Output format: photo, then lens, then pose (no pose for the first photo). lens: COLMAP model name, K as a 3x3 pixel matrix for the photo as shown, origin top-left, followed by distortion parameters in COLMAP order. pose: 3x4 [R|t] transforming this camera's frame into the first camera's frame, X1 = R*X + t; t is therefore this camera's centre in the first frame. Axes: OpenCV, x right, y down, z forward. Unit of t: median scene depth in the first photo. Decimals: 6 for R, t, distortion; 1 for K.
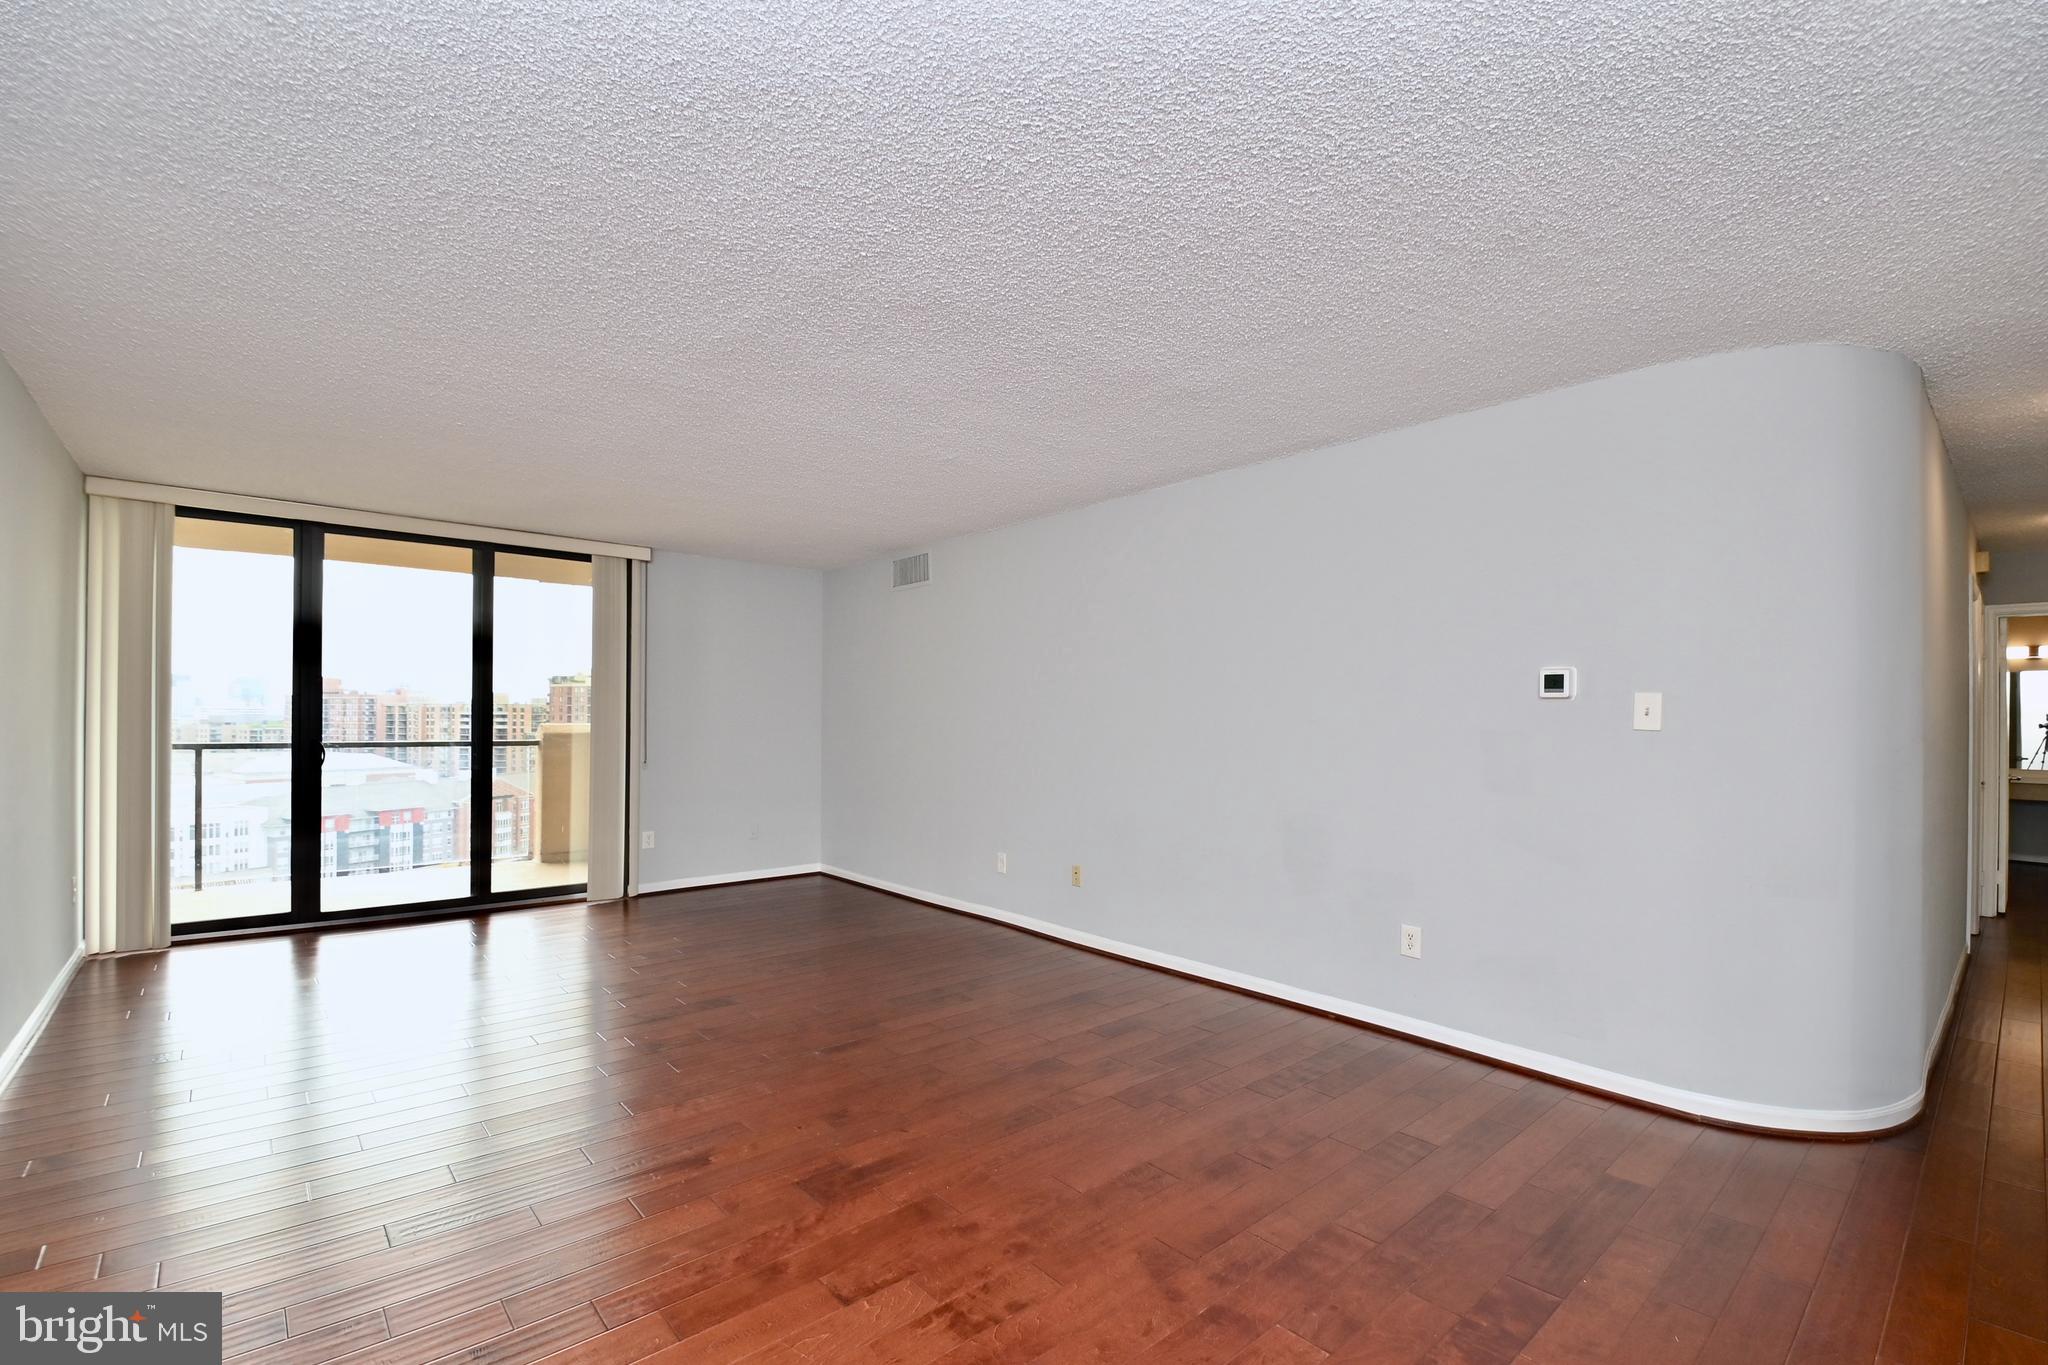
lens RADIAL K [[906.2, 0, 1023.5], [0, 906.2, 713.9], [0, 0, 1]] dist [0.007923, -0.014906]
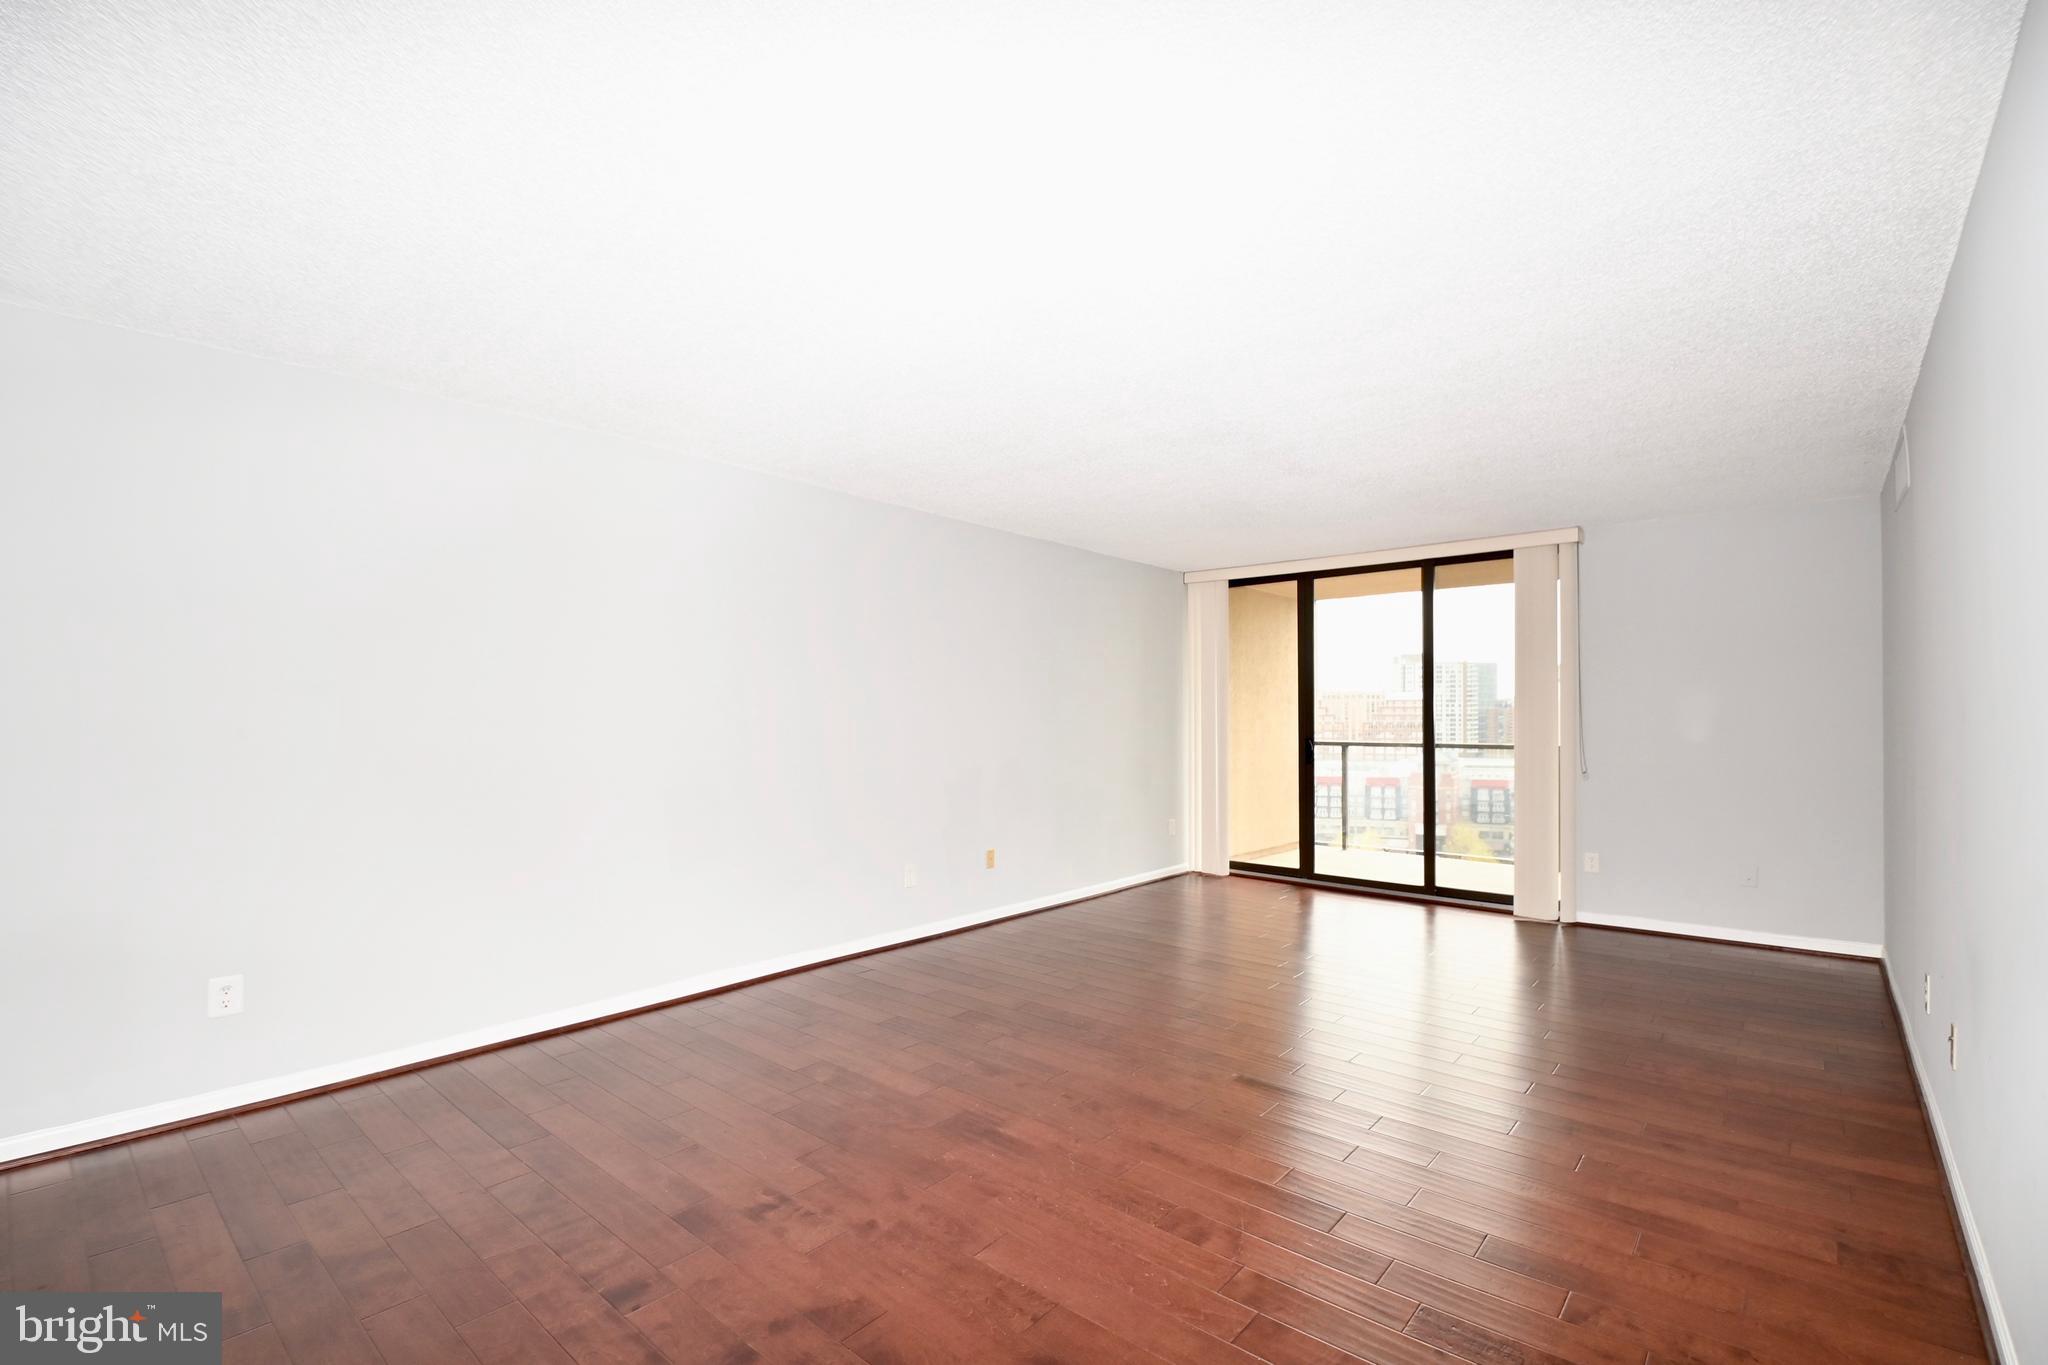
lens RADIAL K [[906.2, 0, 1052.9], [0, 906.2, 687.6], [0, 0, 1]] dist [0.007923, -0.014906]
pose [[0.144026, -0.039799, -0.988773, 0.420823], [0.003865, 0.999206, -0.039656, 0.005339], [0.989566, 0.001890, 0.144065, 0.412627]]
